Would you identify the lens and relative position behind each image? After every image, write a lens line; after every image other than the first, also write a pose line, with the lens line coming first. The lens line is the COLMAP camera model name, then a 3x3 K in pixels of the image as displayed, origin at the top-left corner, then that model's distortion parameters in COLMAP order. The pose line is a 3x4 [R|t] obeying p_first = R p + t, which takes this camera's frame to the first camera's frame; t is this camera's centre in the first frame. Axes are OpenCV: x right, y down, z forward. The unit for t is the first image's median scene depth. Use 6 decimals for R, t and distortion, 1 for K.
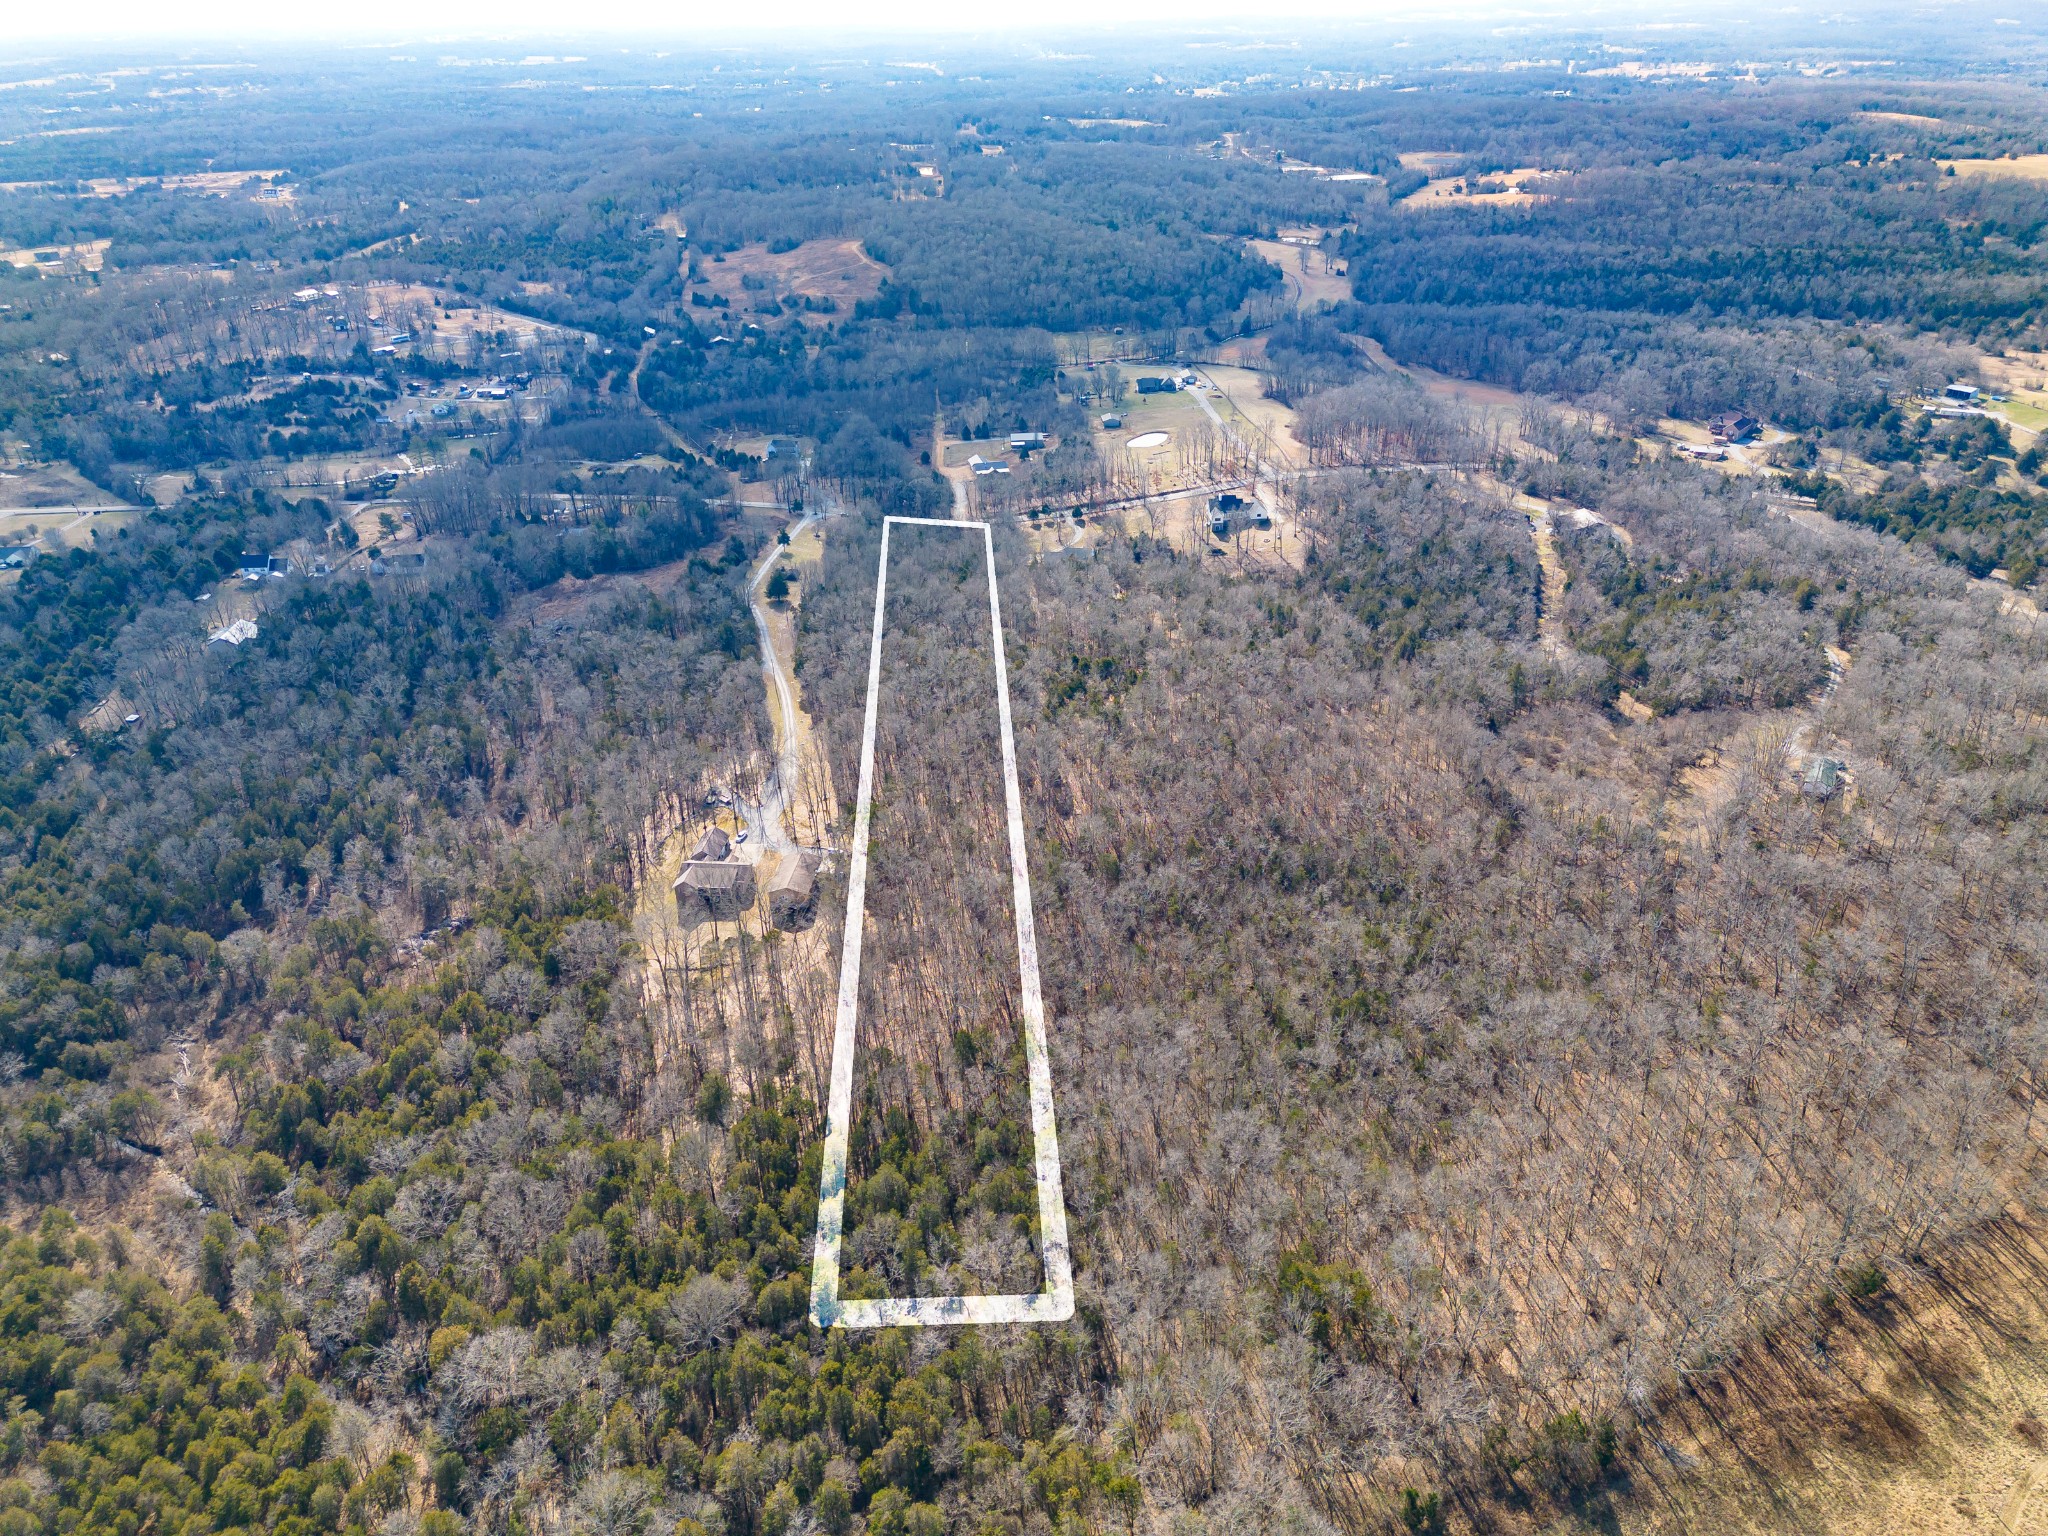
lens RADIAL K [[1434.5, 0, 1024.0], [0, 1434.5, 768.0], [0, 0, 1]] dist [0.084367, -0.052706]
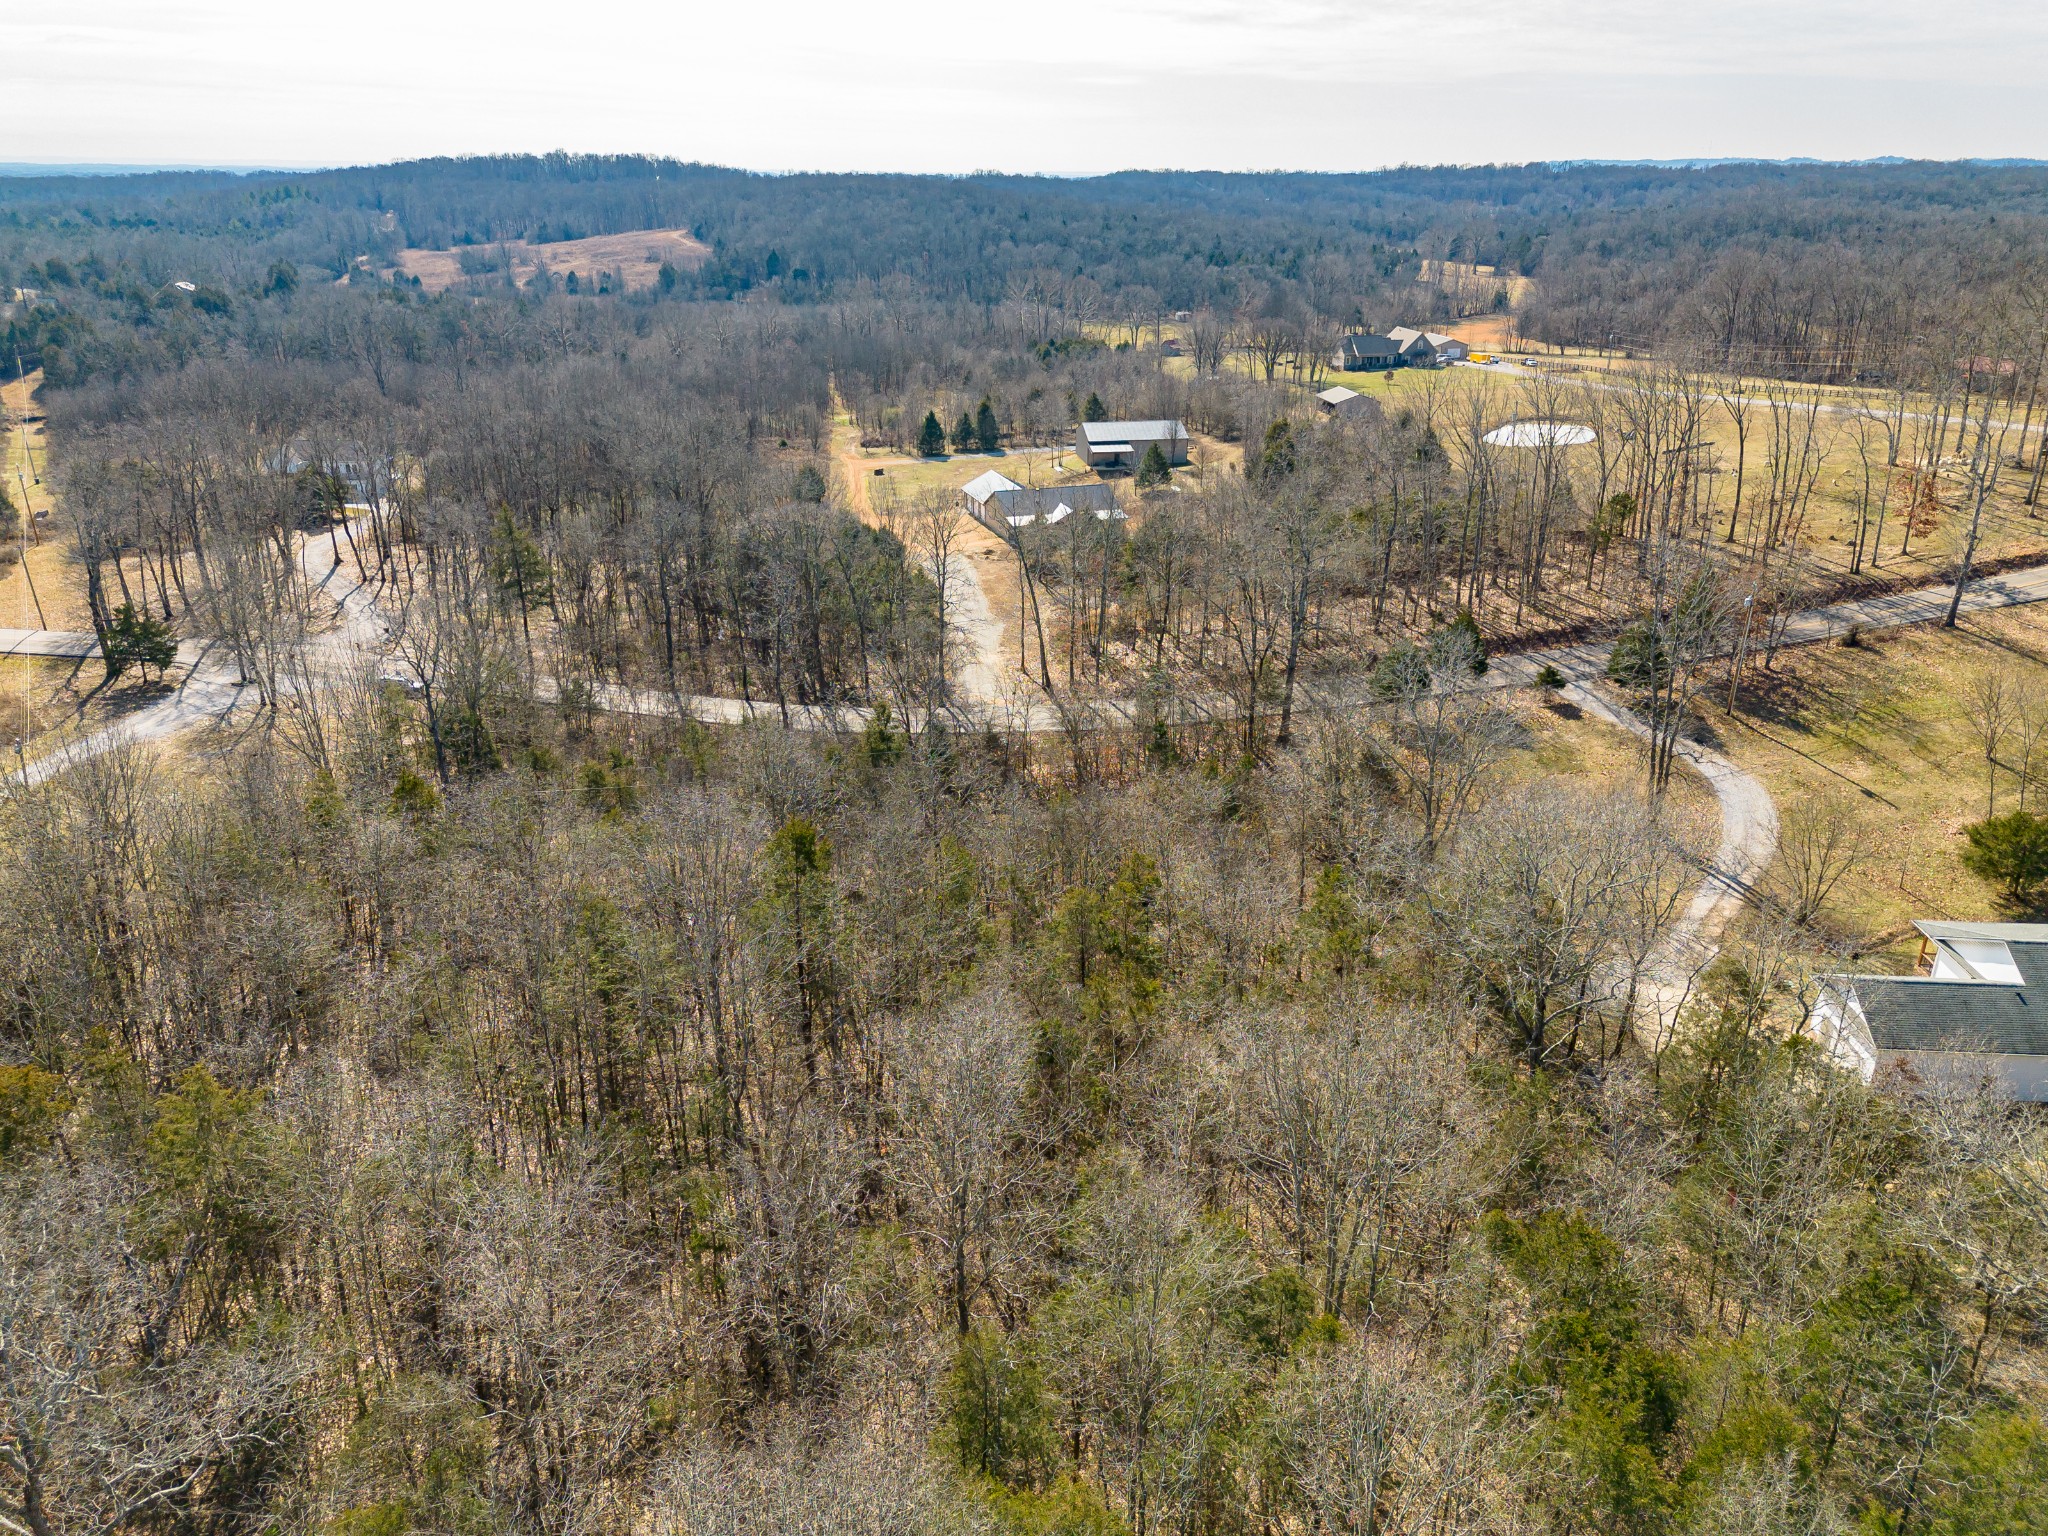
lens RADIAL K [[1434.5, 0, 1024.0], [0, 1434.5, 768.0], [0, 0, 1]] dist [0.084367, -0.052706]
pose [[0.996461, -0.012438, 0.083136, -0.040358], [0.021133, 0.994296, -0.104542, -0.105570], [-0.081361, 0.105929, 0.991040, 0.591866]]
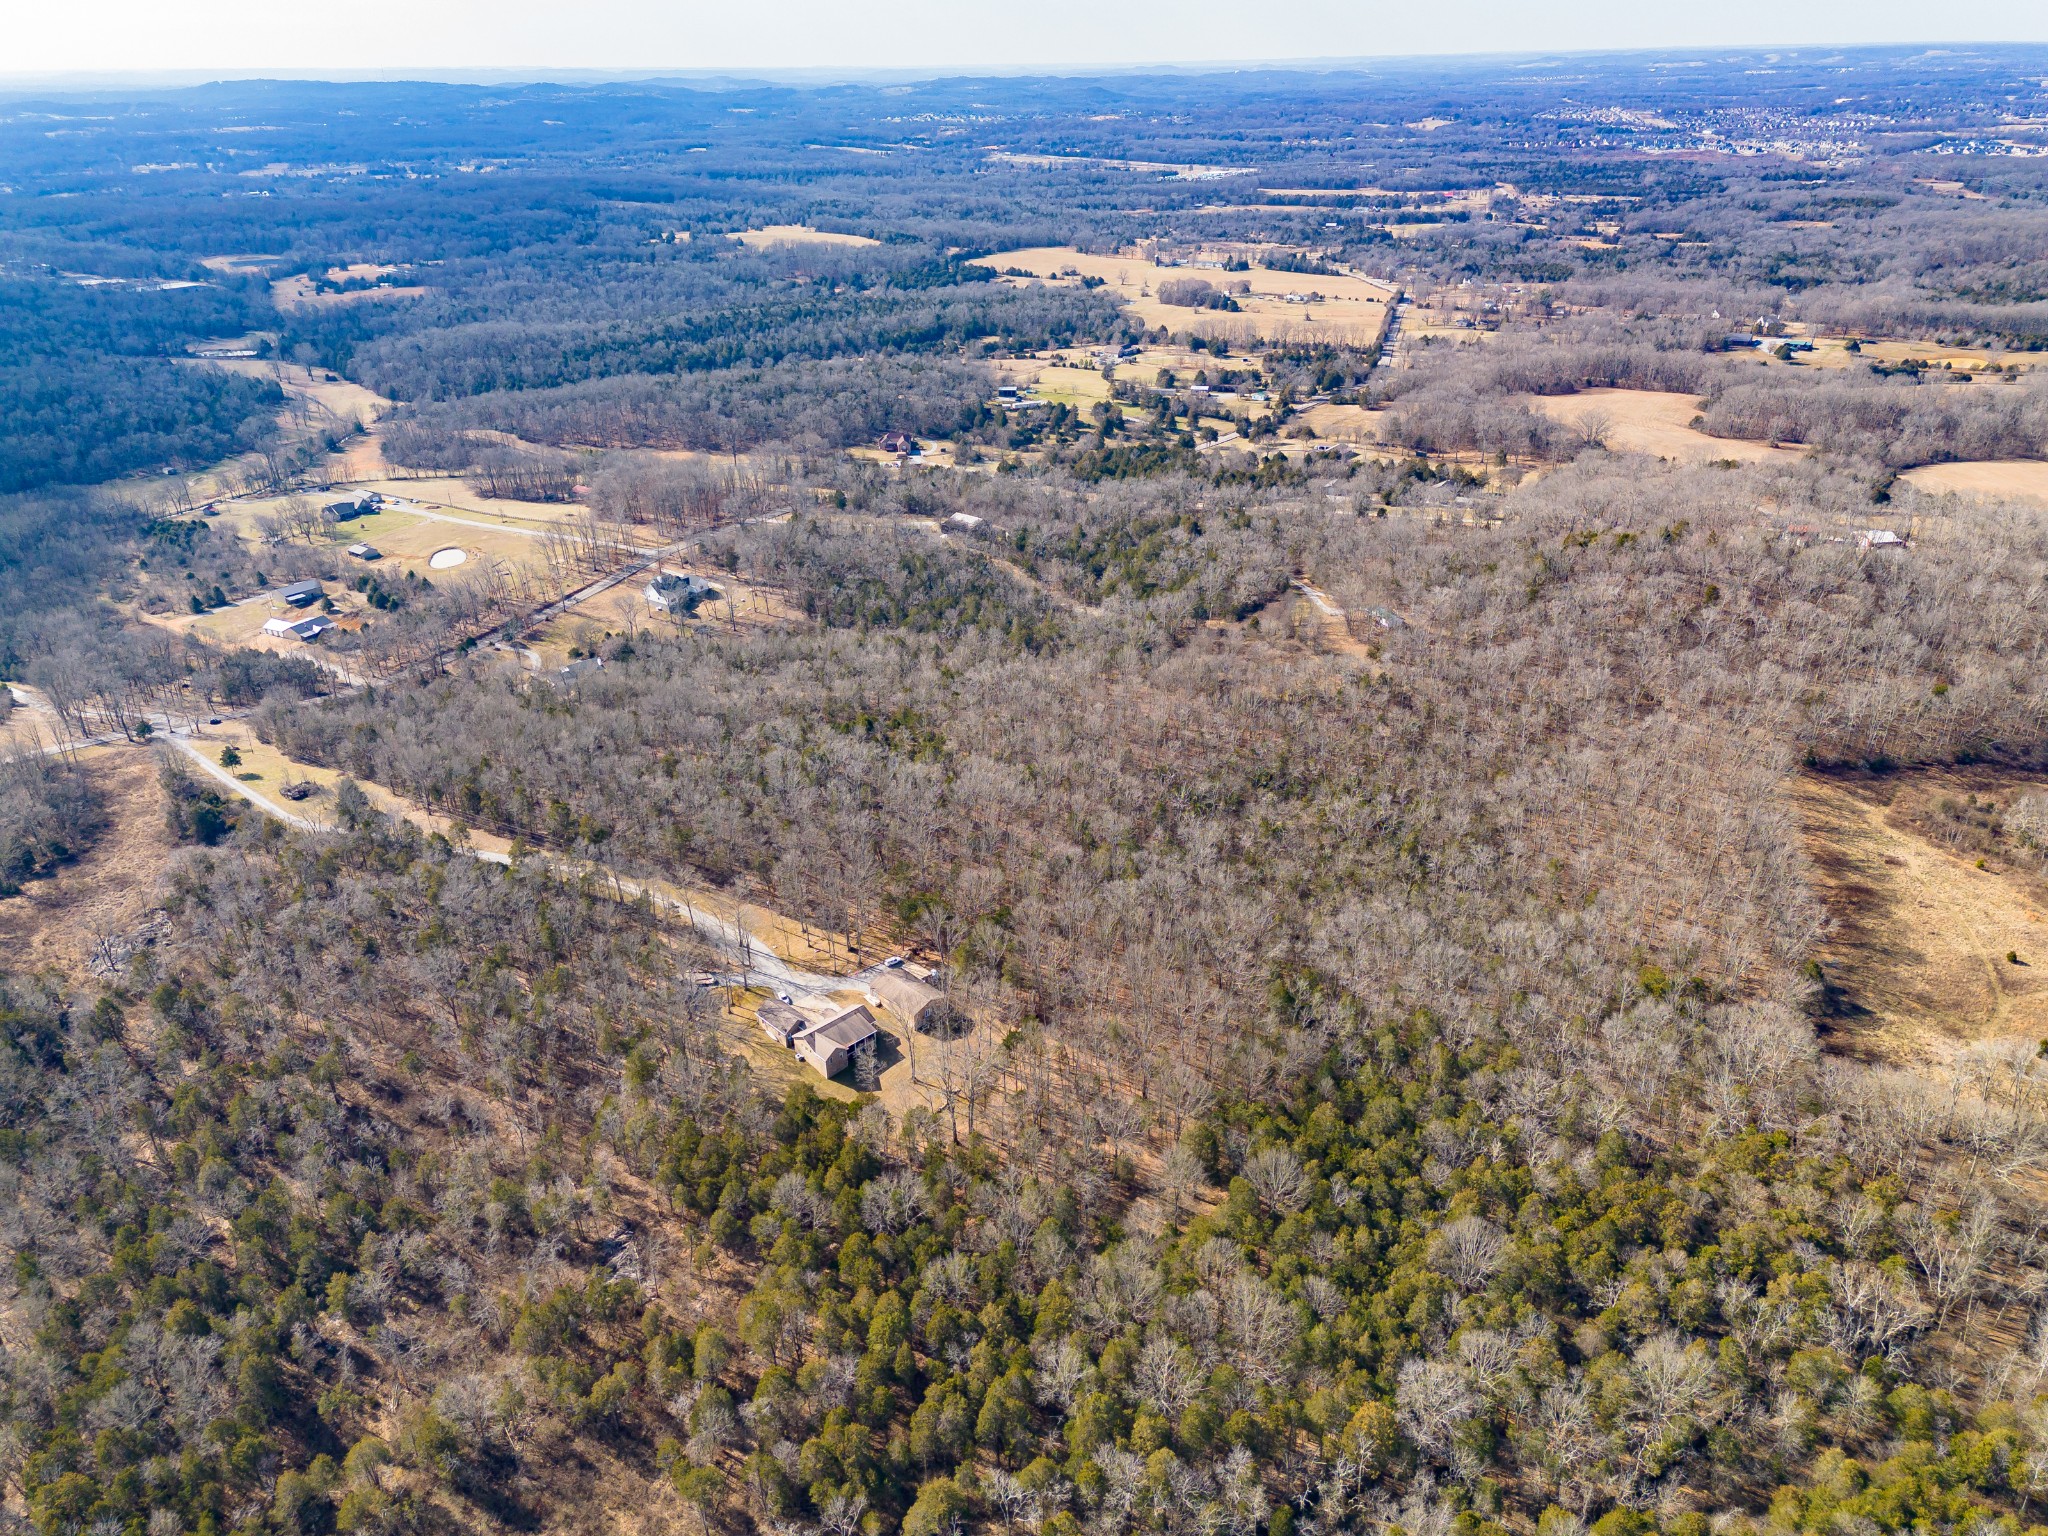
lens RADIAL K [[1434.5, 0, 1024.0], [0, 1434.5, 768.0], [0, 0, 1]] dist [0.084367, -0.052706]
pose [[0.647623, -0.326215, 0.688599, -0.291869], [0.364787, 0.926162, 0.095678, -0.050403], [-0.668966, 0.189229, 0.718803, 0.104107]]
